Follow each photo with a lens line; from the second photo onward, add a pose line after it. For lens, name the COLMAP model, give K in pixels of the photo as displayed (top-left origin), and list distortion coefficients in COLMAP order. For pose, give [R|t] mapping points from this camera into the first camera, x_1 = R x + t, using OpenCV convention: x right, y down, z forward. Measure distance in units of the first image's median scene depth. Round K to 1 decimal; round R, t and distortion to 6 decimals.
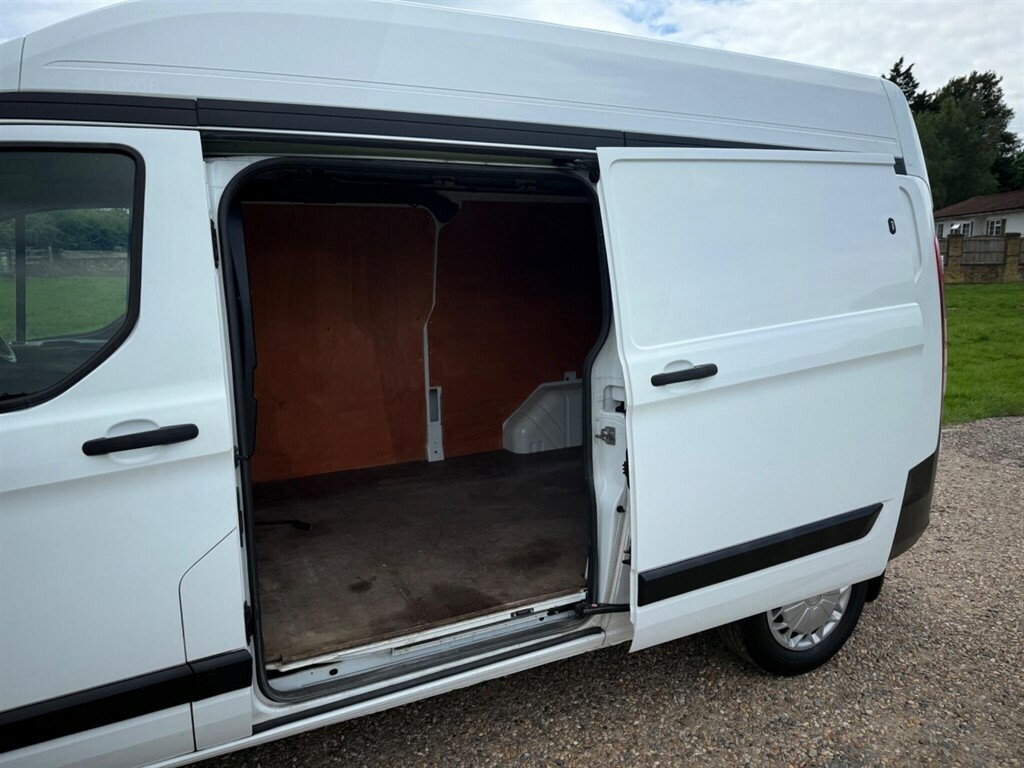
lens RADIAL K [[736.9, 0, 518.5], [0, 736.9, 390.4], [0, 0, 1]] dist [0.014298, -0.016407]
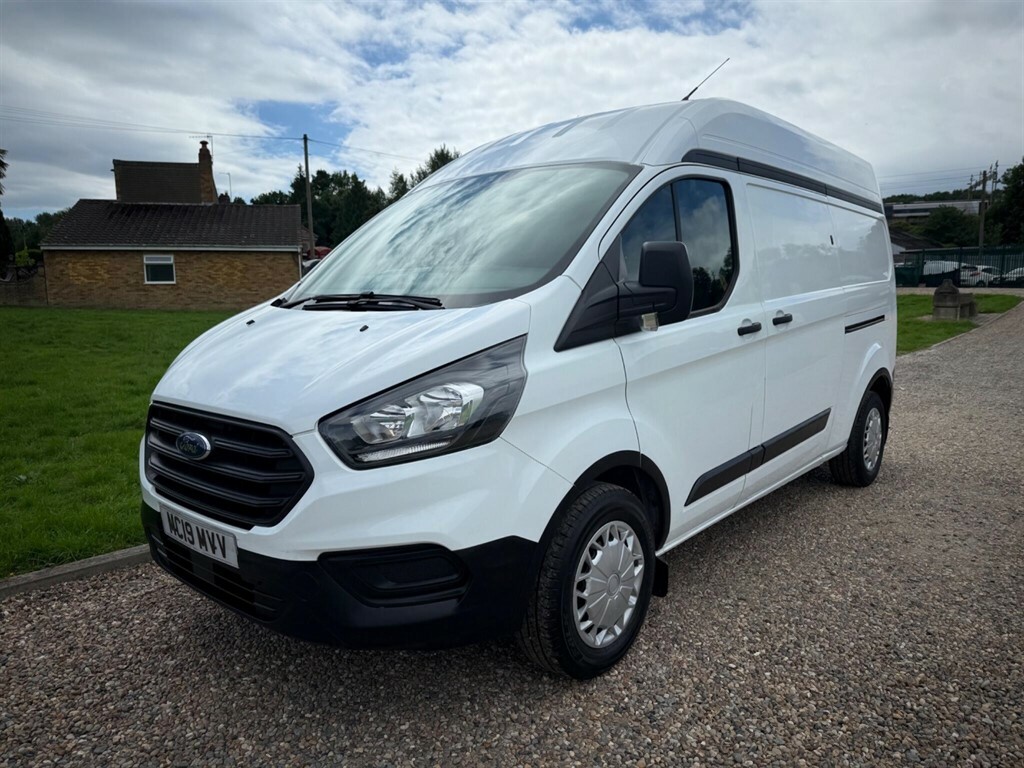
lens RADIAL K [[736.9, 0, 505.8], [0, 736.9, 398.1], [0, 0, 1]] dist [0.014298, -0.016407]
pose [[0.912562, -0.050465, 0.405814, -1.152530], [0.063389, 0.997818, -0.018460, 0.148499], [-0.403997, 0.042570, 0.913769, -0.318959]]
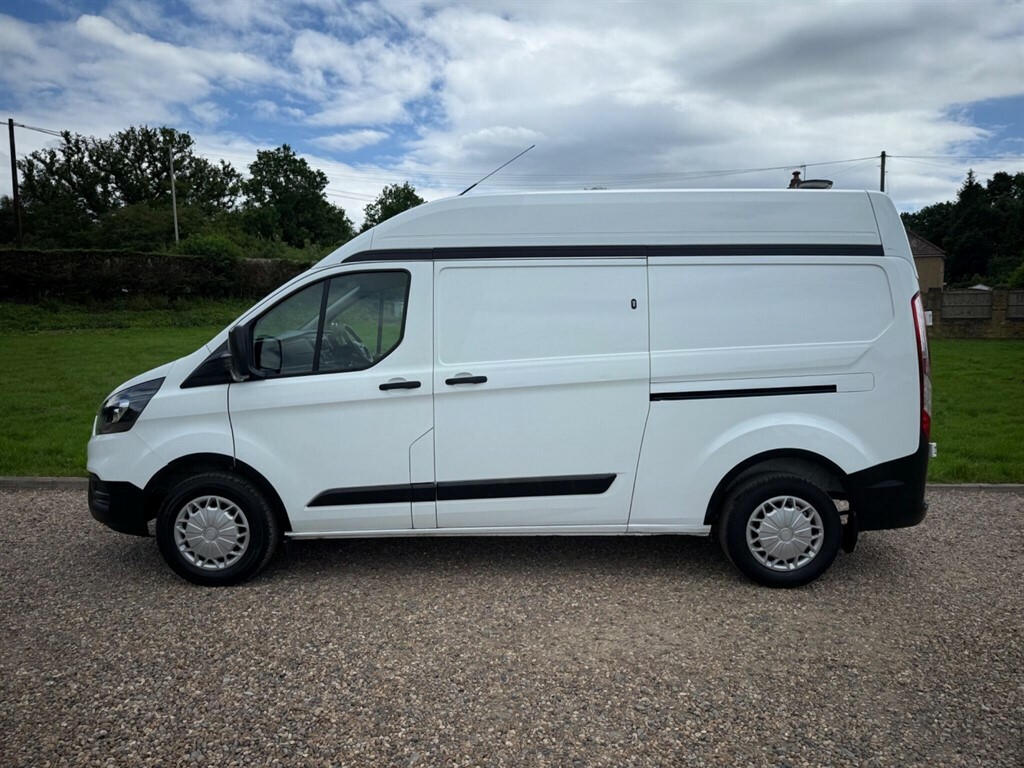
lens RADIAL K [[736.9, 0, 514.0], [0, 736.9, 378.2], [0, 0, 1]] dist [0.014298, -0.016407]
pose [[0.895012, 0.047336, -0.443523, 0.556970], [-0.081510, 0.994966, -0.058295, 0.092981], [0.438531, 0.088326, 0.894365, -0.628538]]
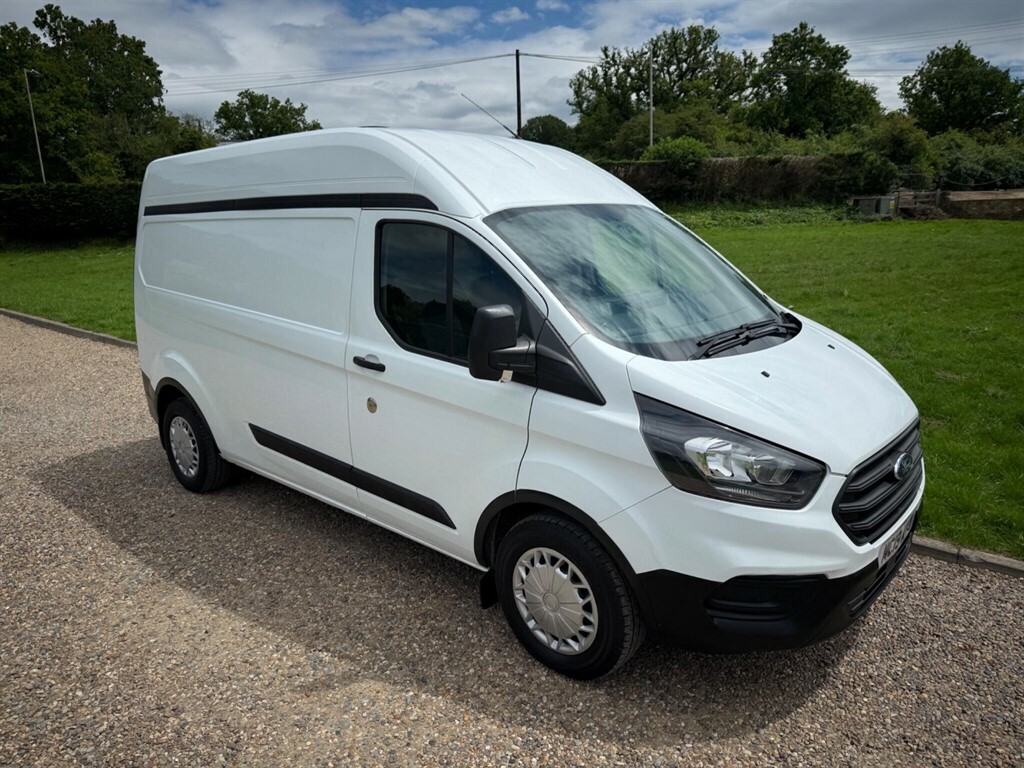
lens RADIAL K [[736.9, 0, 507.4], [0, 736.9, 395.0], [0, 0, 1]] dist [0.014298, -0.016407]
pose [[0.363206, 0.219427, -0.905502, 1.426681], [-0.133958, 0.974073, 0.182311, -0.224861], [0.922029, 0.055083, 0.383183, 0.656989]]
